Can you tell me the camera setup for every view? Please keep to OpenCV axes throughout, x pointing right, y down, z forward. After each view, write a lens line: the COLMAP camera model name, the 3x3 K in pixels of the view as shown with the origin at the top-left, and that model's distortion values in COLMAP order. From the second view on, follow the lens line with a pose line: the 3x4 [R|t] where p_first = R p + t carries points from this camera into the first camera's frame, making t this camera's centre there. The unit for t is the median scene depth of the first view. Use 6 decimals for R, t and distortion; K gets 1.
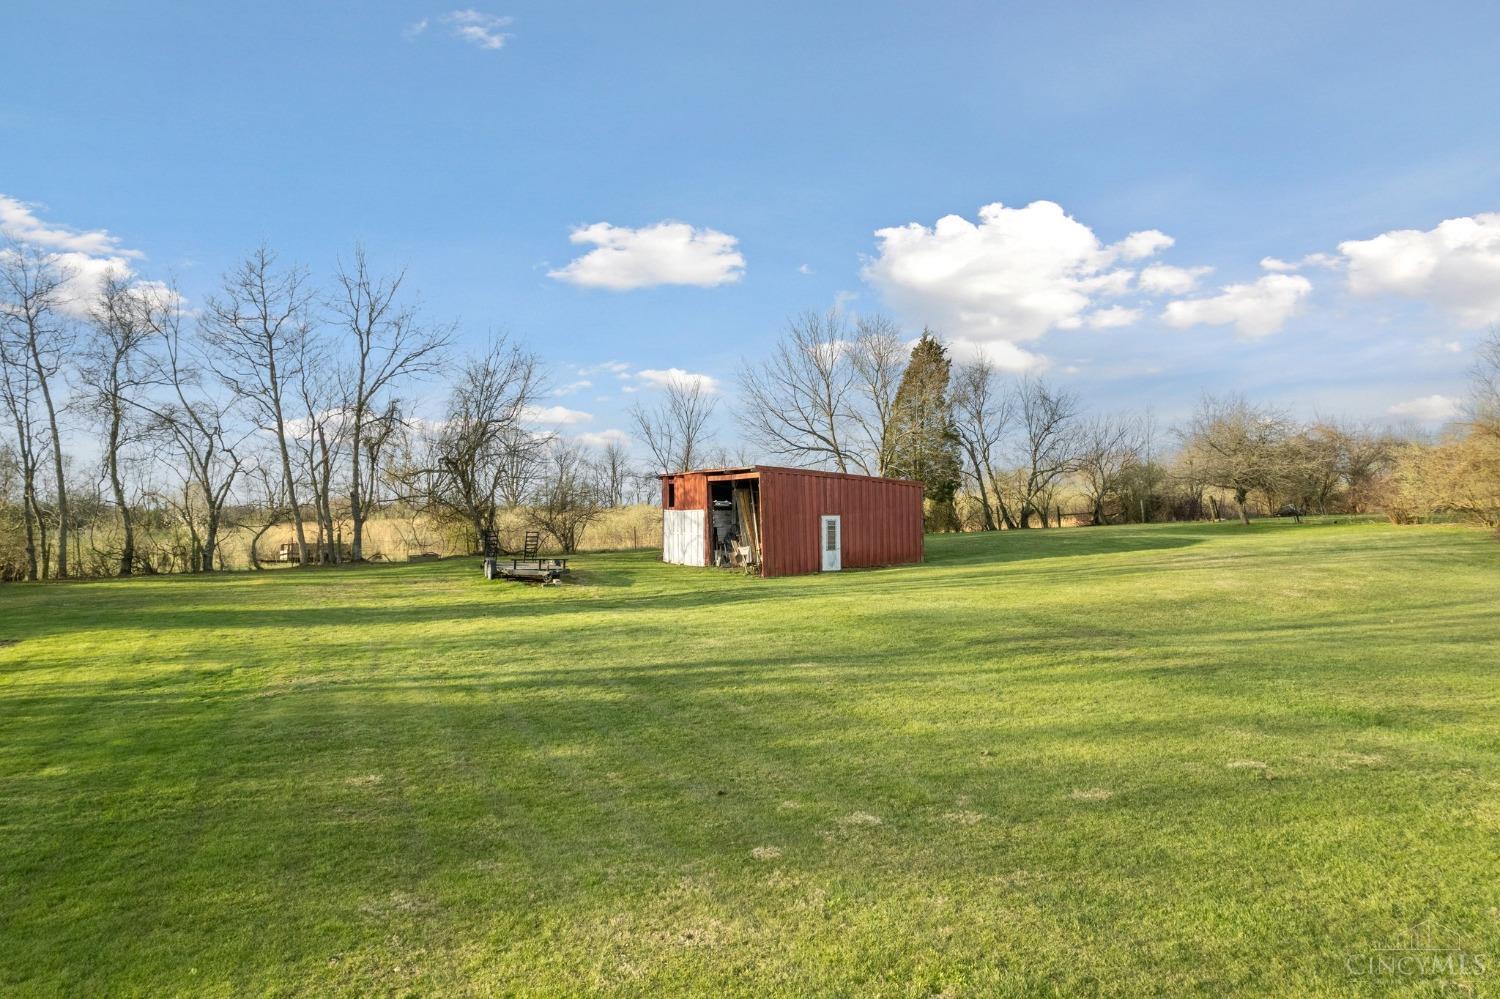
lens RADIAL K [[944.9, 0, 744.5], [0, 944.9, 496.7], [0, 0, 1]] dist [-0.059435, 0.047477]
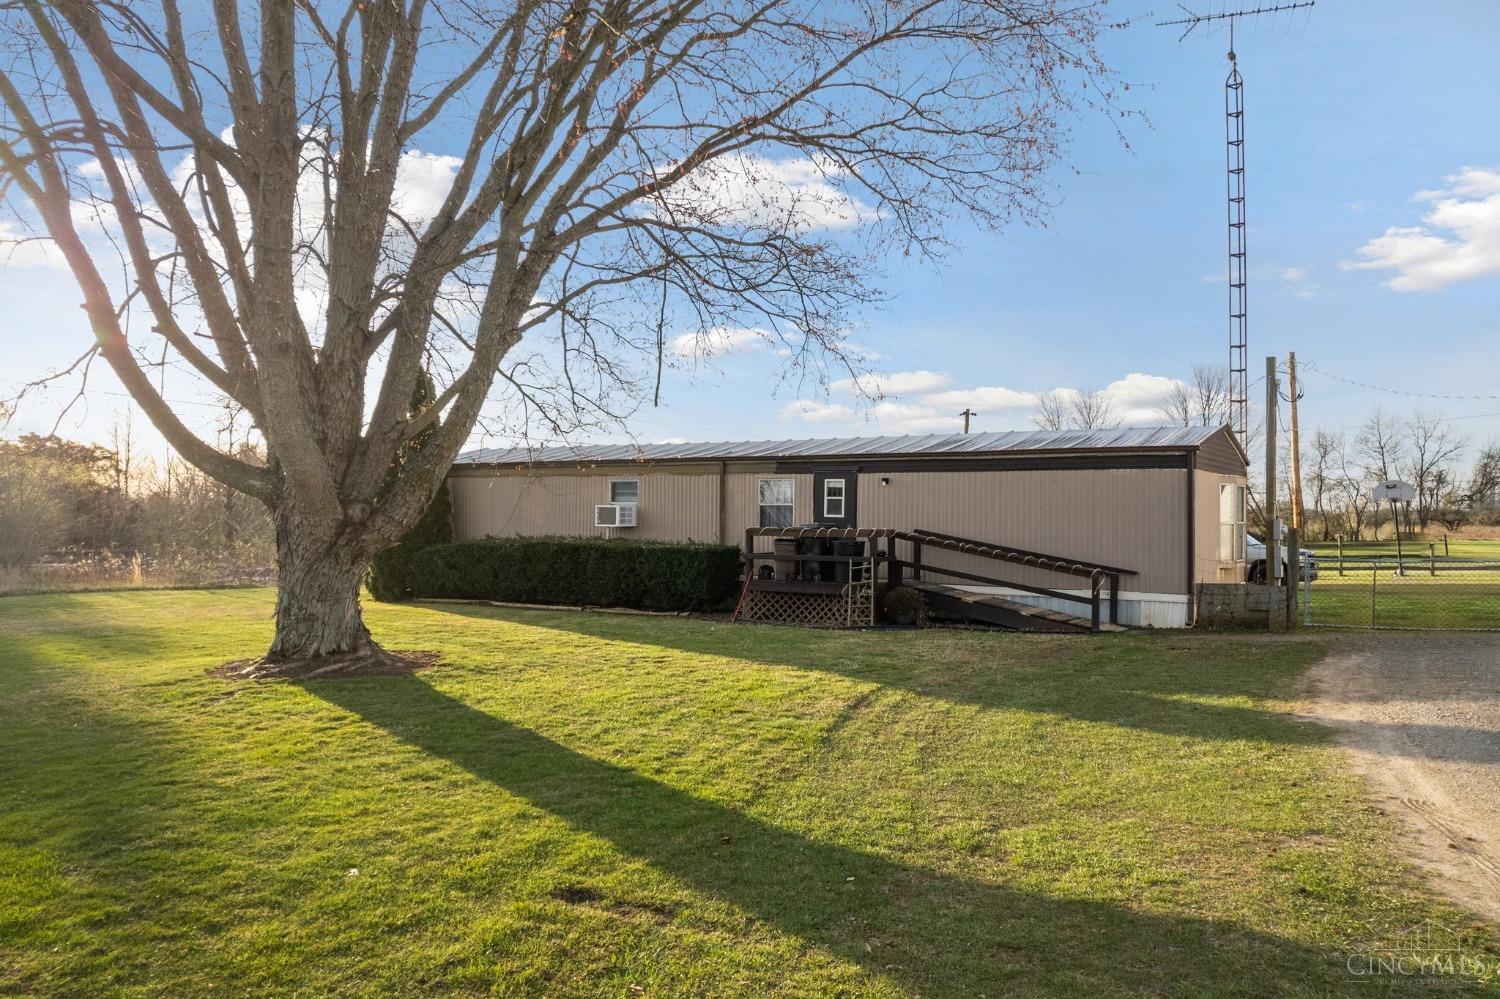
lens RADIAL K [[944.9, 0, 754.2], [0, 944.9, 487.8], [0, 0, 1]] dist [-0.059435, 0.047477]
pose [[0.456152, -0.013122, -0.889805, 0.963967], [-0.008265, 0.999786, -0.018981, -0.004564], [0.889864, 0.016012, 0.455946, -1.677012]]
